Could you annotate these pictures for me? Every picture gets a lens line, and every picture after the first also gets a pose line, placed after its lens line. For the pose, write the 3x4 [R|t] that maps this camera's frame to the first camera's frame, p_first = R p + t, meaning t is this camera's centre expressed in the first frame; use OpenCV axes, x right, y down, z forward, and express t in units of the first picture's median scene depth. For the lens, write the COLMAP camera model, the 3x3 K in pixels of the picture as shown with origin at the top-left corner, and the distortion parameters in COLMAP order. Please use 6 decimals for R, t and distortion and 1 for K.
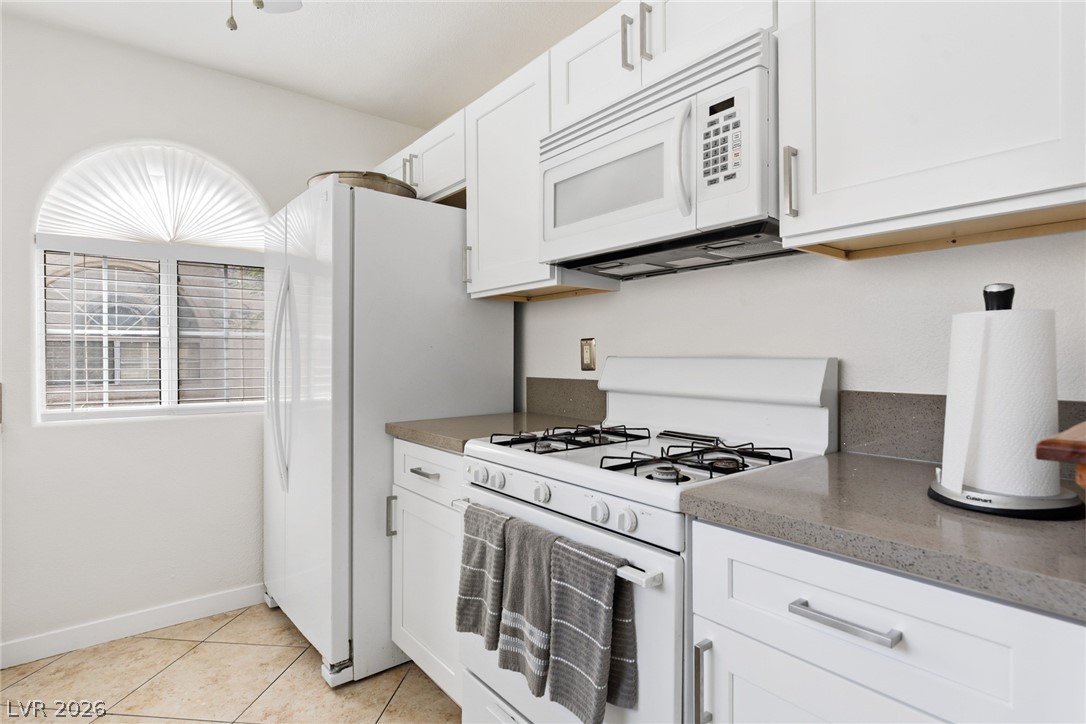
lens RADIAL K [[558.1, 0, 527.5], [0, 558.1, 365.3], [0, 0, 1]] dist [-0.001455, 0.000835]
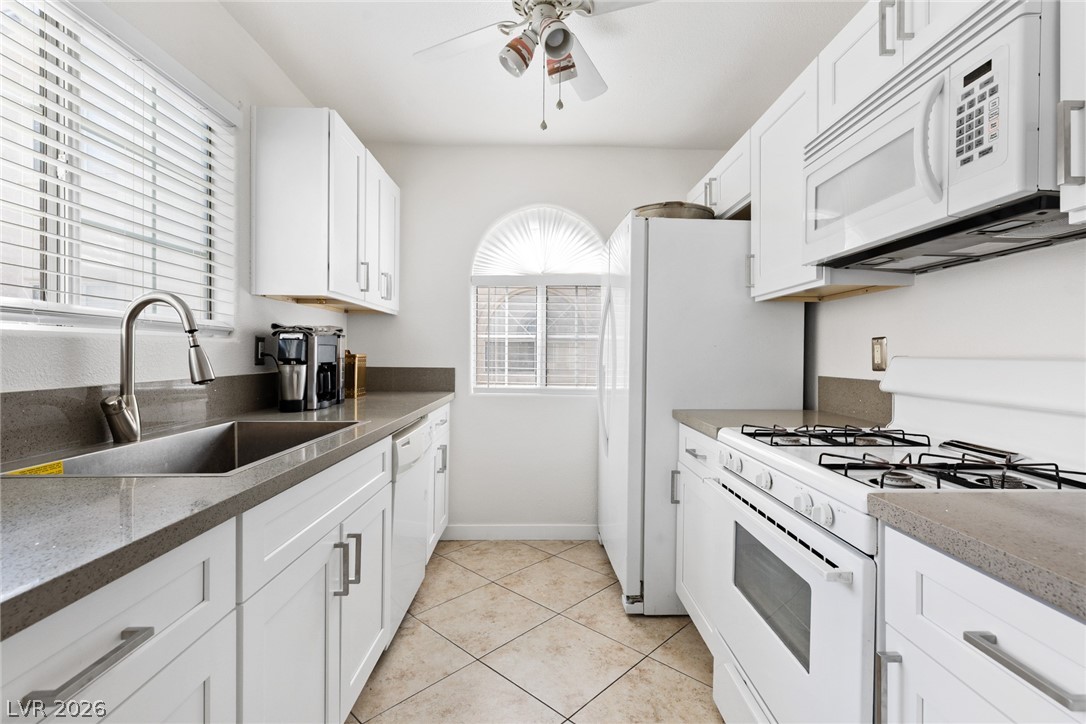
lens RADIAL K [[495.7, 0, 543.0], [0, 495.7, 362.0], [0, 0, 1]] dist [0.005251, 0.000444]
pose [[0.798180, 0.019158, -0.602114, 0.173885], [-0.019634, 0.999791, 0.005784, 0.000638], [0.602098, 0.007205, 0.798389, -0.024652]]
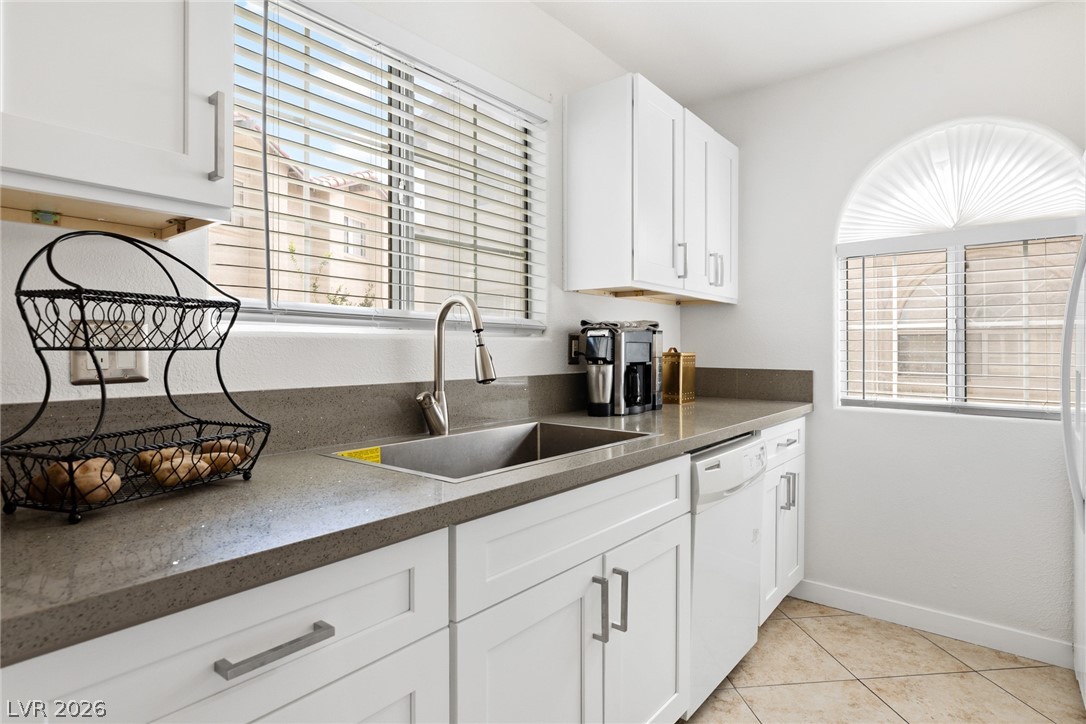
lens RADIAL K [[569.3, 0, 544.3], [0, 569.3, 353.6], [0, 0, 1]] dist [-0.002249, -0.000500]
pose [[0.227629, 0.011345, -0.973682, 0.168793], [-0.019067, 0.999792, 0.007191, -0.004323], [0.973561, 0.016929, 0.227798, 0.146447]]
